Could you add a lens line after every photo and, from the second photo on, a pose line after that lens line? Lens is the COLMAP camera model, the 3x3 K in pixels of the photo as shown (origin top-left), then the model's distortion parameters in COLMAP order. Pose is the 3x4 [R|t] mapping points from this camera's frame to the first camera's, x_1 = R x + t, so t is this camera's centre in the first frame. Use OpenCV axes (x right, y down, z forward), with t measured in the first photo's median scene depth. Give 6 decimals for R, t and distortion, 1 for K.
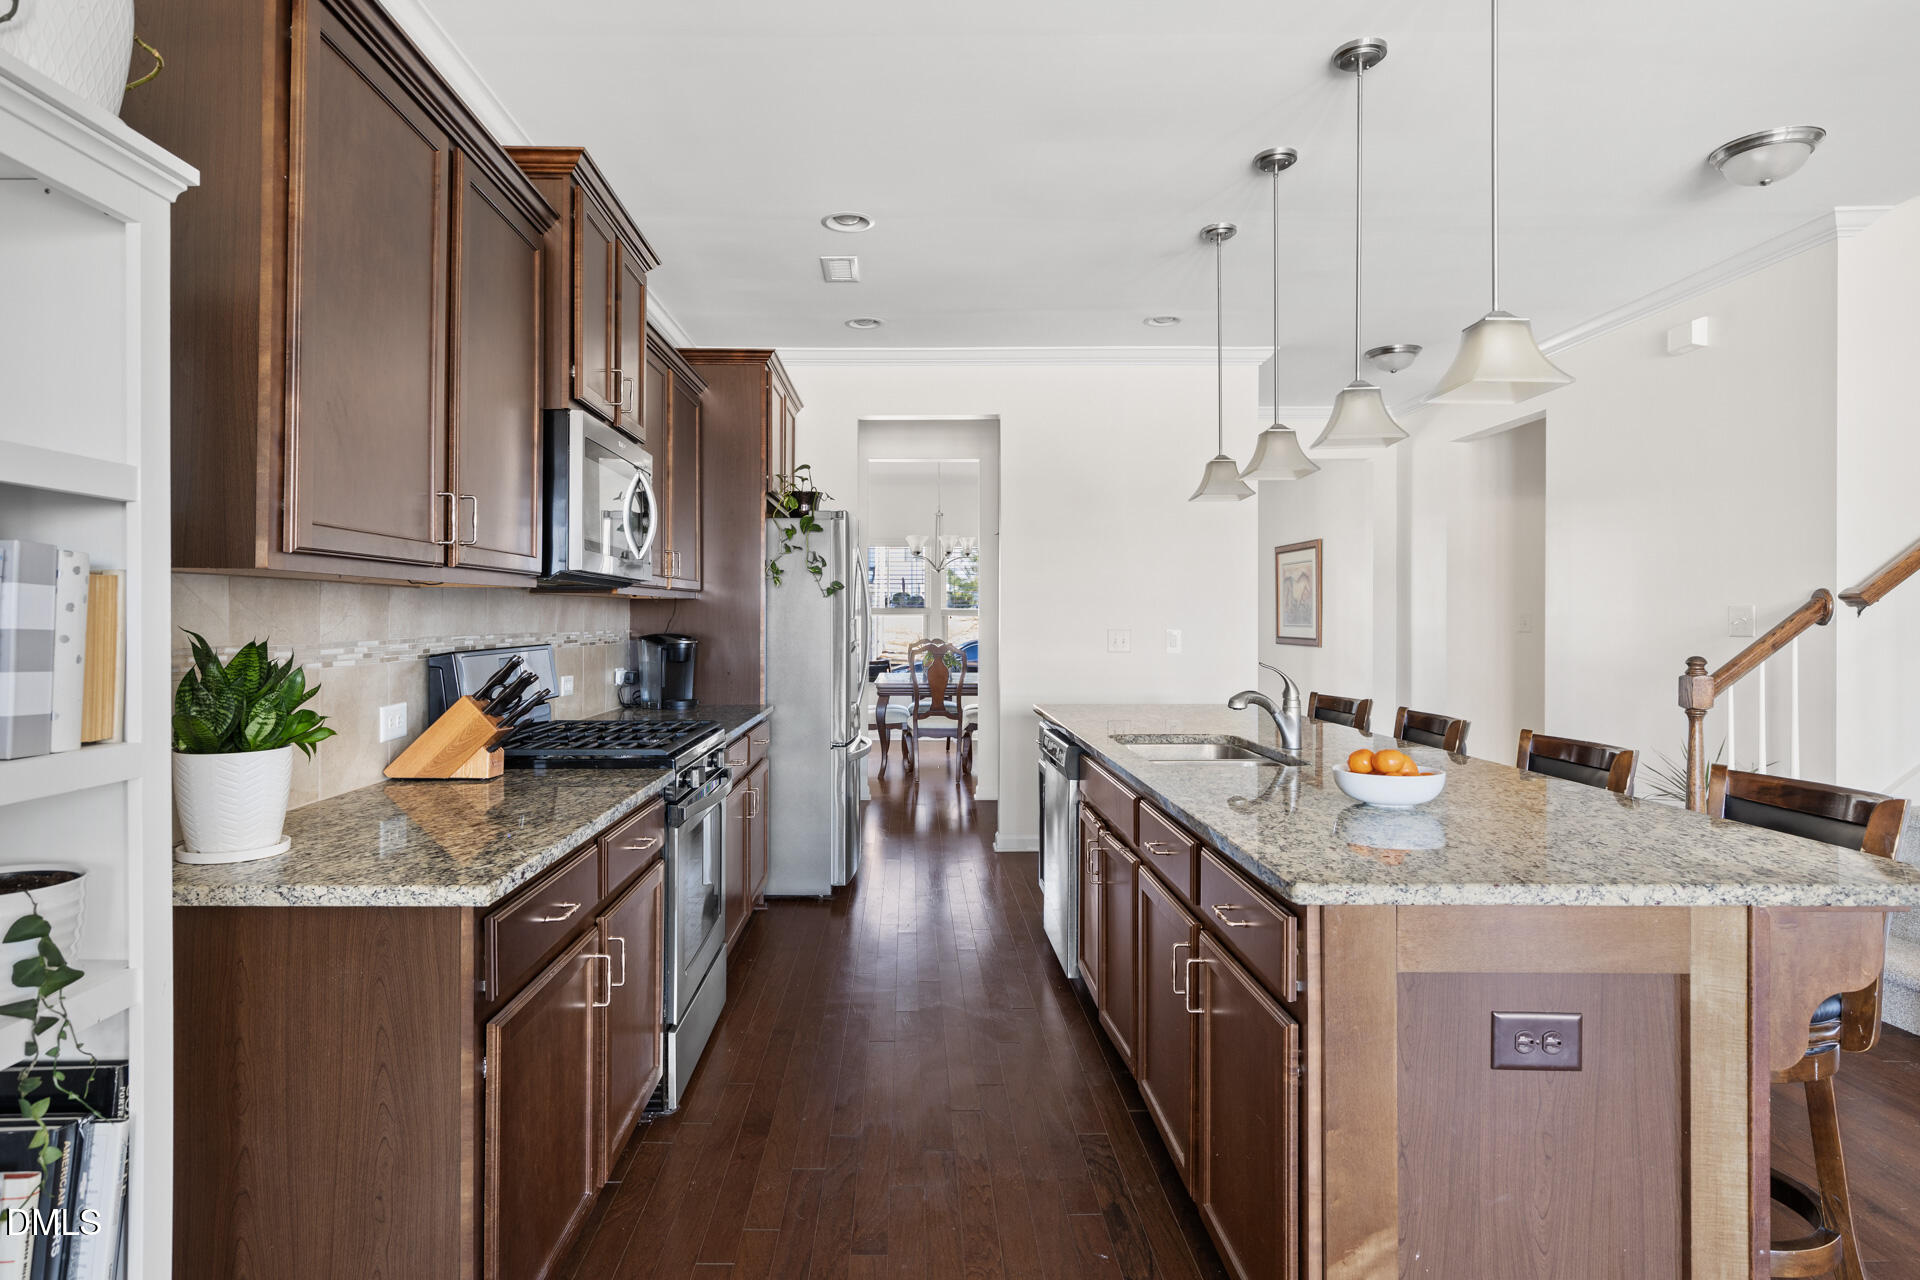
lens RADIAL K [[1053.3, 0, 908.2], [0, 1053.3, 622.2], [0, 0, 1]] dist [0.023277, 0.000627]
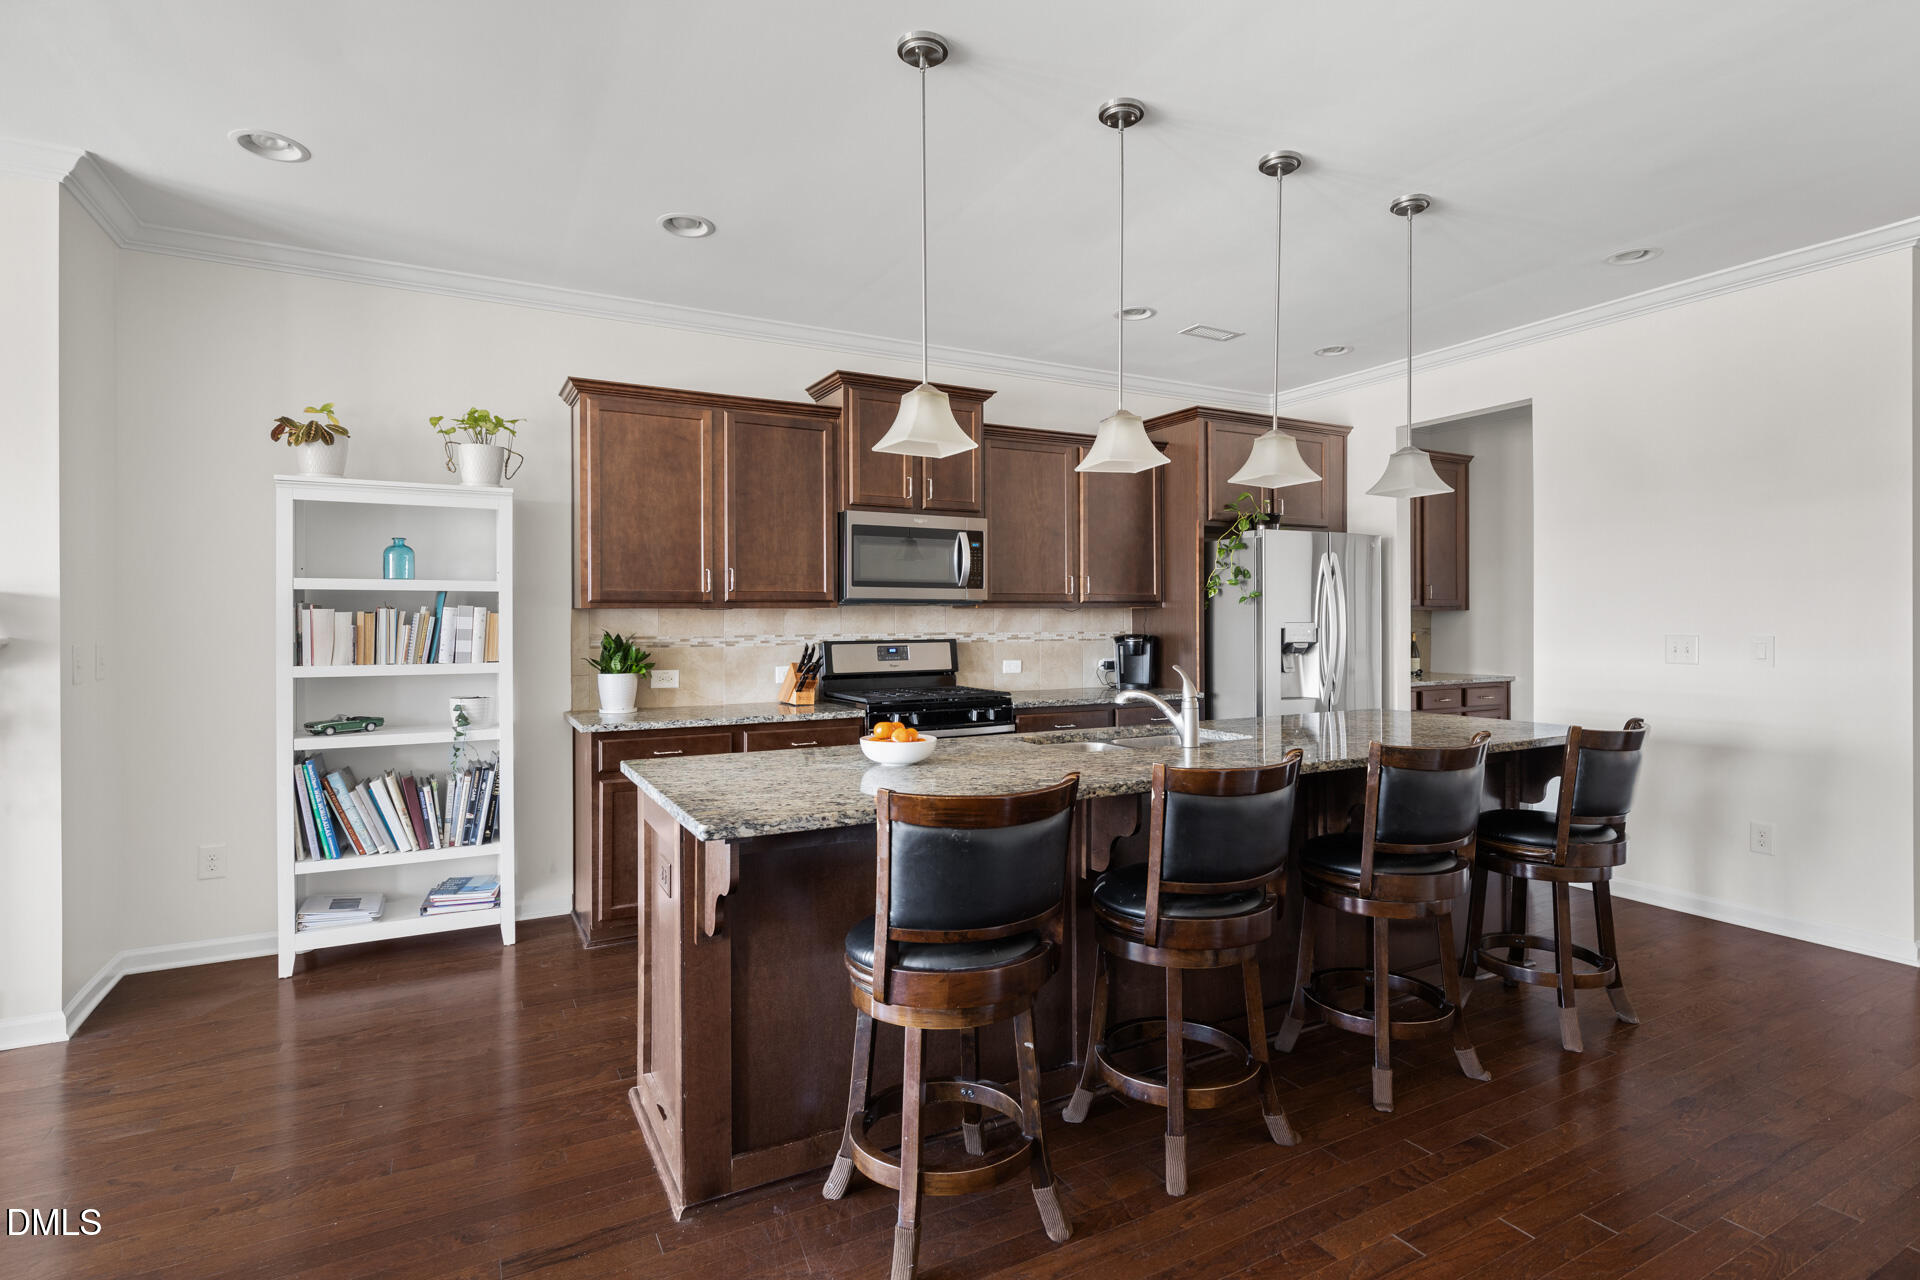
lens RADIAL K [[957.9, 0, 955.6], [0, 957.9, 623.3], [0, 0, 1]] dist [0.001641, -0.000017]
pose [[0.487615, 0.004644, -0.873046, 1.326362], [-0.001601, 0.999989, 0.004425, -0.014288], [0.873057, -0.000760, 0.487617, 0.391816]]
